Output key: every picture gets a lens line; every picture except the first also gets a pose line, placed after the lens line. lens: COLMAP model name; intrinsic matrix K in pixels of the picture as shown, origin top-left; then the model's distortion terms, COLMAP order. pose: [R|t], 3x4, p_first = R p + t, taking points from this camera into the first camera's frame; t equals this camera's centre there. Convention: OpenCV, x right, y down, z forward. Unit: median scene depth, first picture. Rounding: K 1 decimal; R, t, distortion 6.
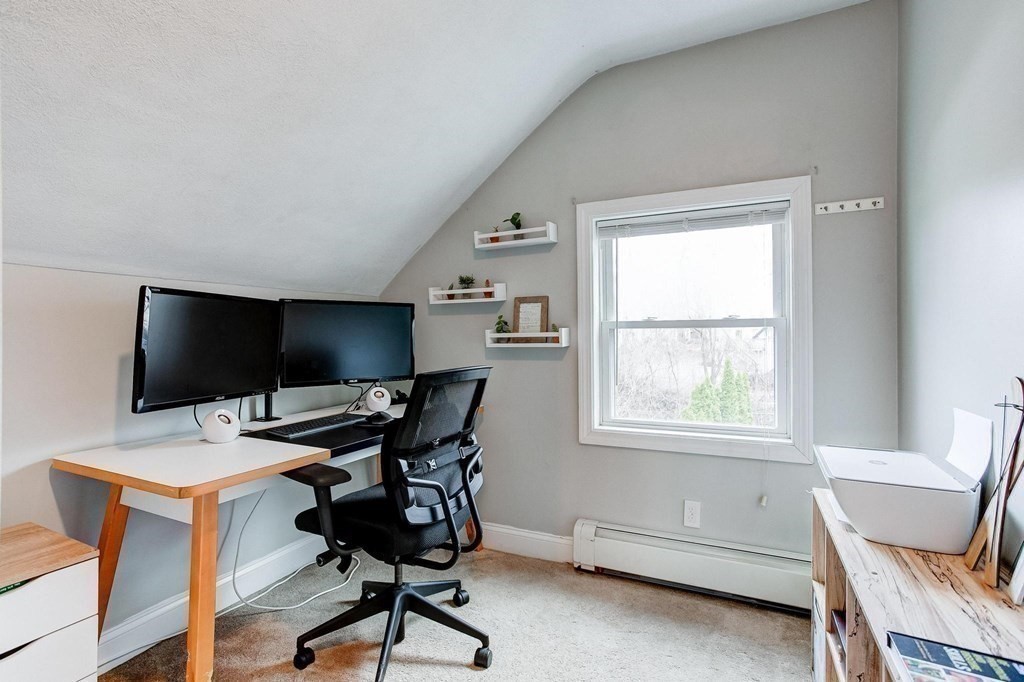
lens RADIAL K [[499.5, 0, 512.0], [0, 499.5, 341.0], [0, 0, 1]] dist [-0.051220, 0.042098]
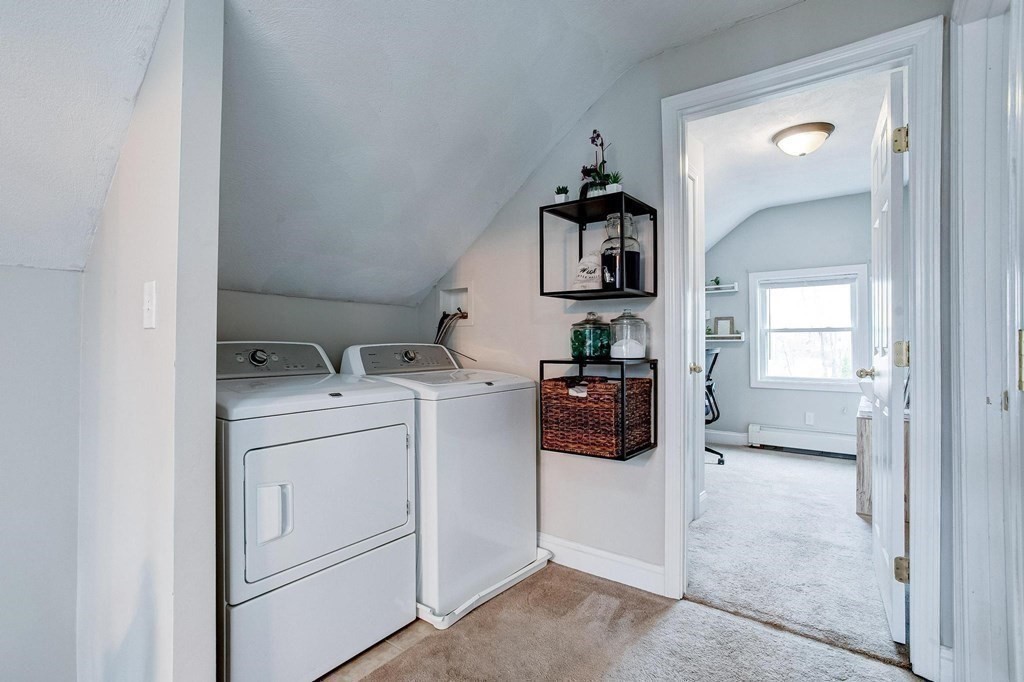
lens RADIAL K [[499.5, 0, 512.0], [0, 499.5, 341.0], [0, 0, 1]] dist [-0.051220, 0.042098]
pose [[0.980872, -0.002213, -0.194642, -0.439524], [0.001885, 0.999996, -0.001873, 0.012482], [0.194646, 0.001470, 0.980873, -1.221150]]
